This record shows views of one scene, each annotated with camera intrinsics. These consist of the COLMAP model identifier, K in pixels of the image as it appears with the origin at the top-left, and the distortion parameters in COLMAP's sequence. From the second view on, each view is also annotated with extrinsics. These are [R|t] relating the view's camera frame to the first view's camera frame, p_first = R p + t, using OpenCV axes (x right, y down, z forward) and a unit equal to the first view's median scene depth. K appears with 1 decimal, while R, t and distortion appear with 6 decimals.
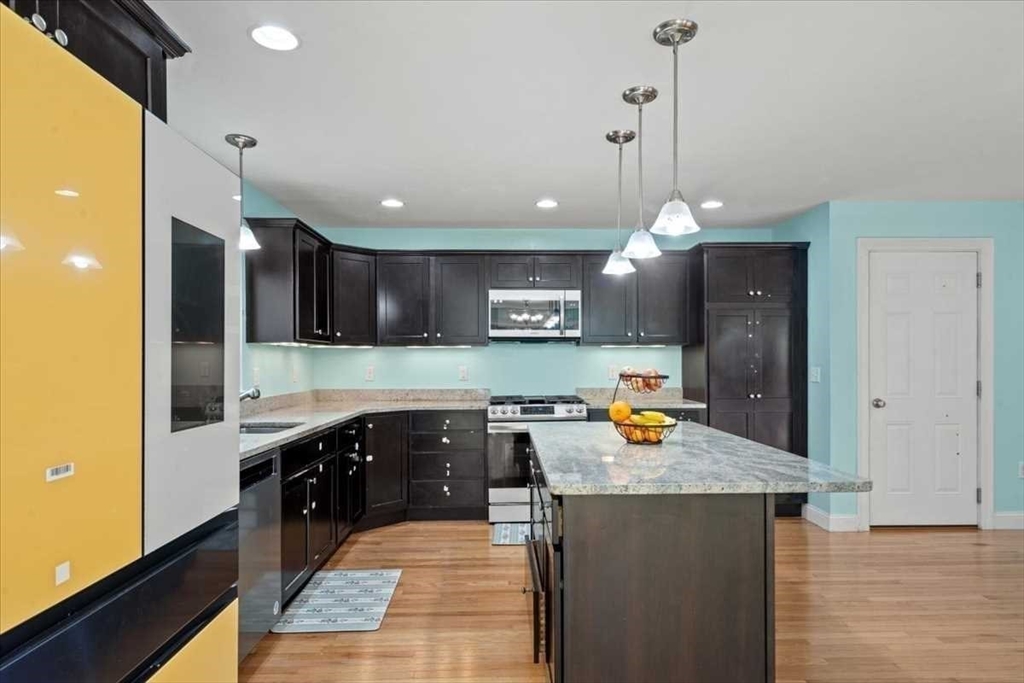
lens RADIAL K [[596.6, 0, 511.0], [0, 596.6, 361.1], [0, 0, 1]] dist [-0.017871, -0.000014]
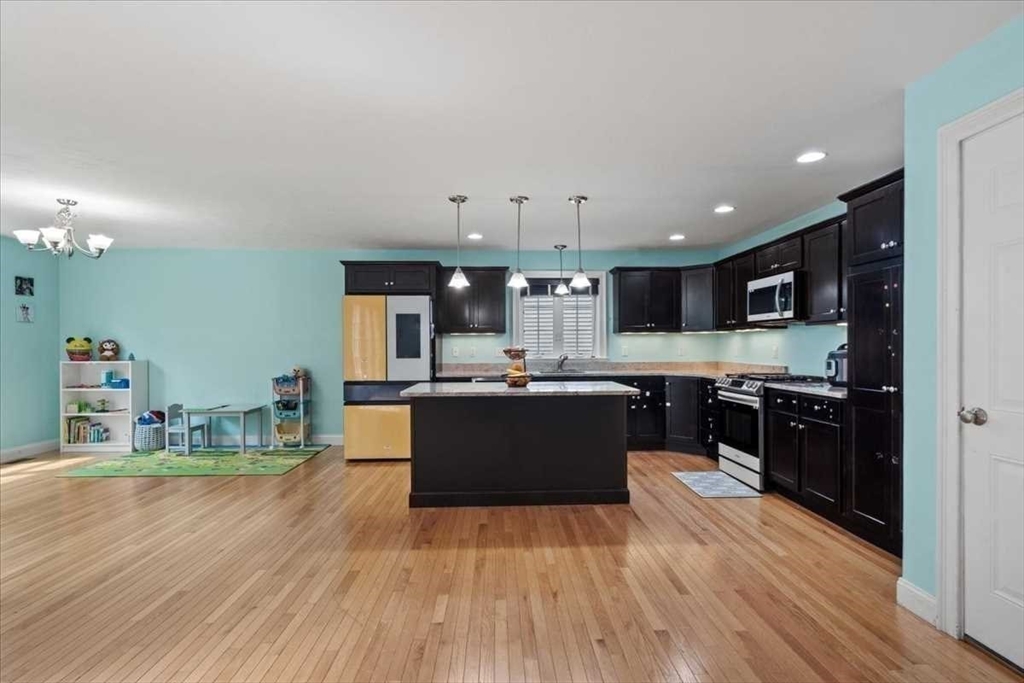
lens RADIAL K [[507.5, 0, 513.1], [0, 507.5, 351.1], [0, 0, 1]] dist [0.006386, -0.000551]
pose [[0.018113, 0.012857, -0.999753, 1.017994], [0.004284, 0.999907, 0.012937, 0.003525], [0.999827, -0.004517, 0.018056, 0.533164]]
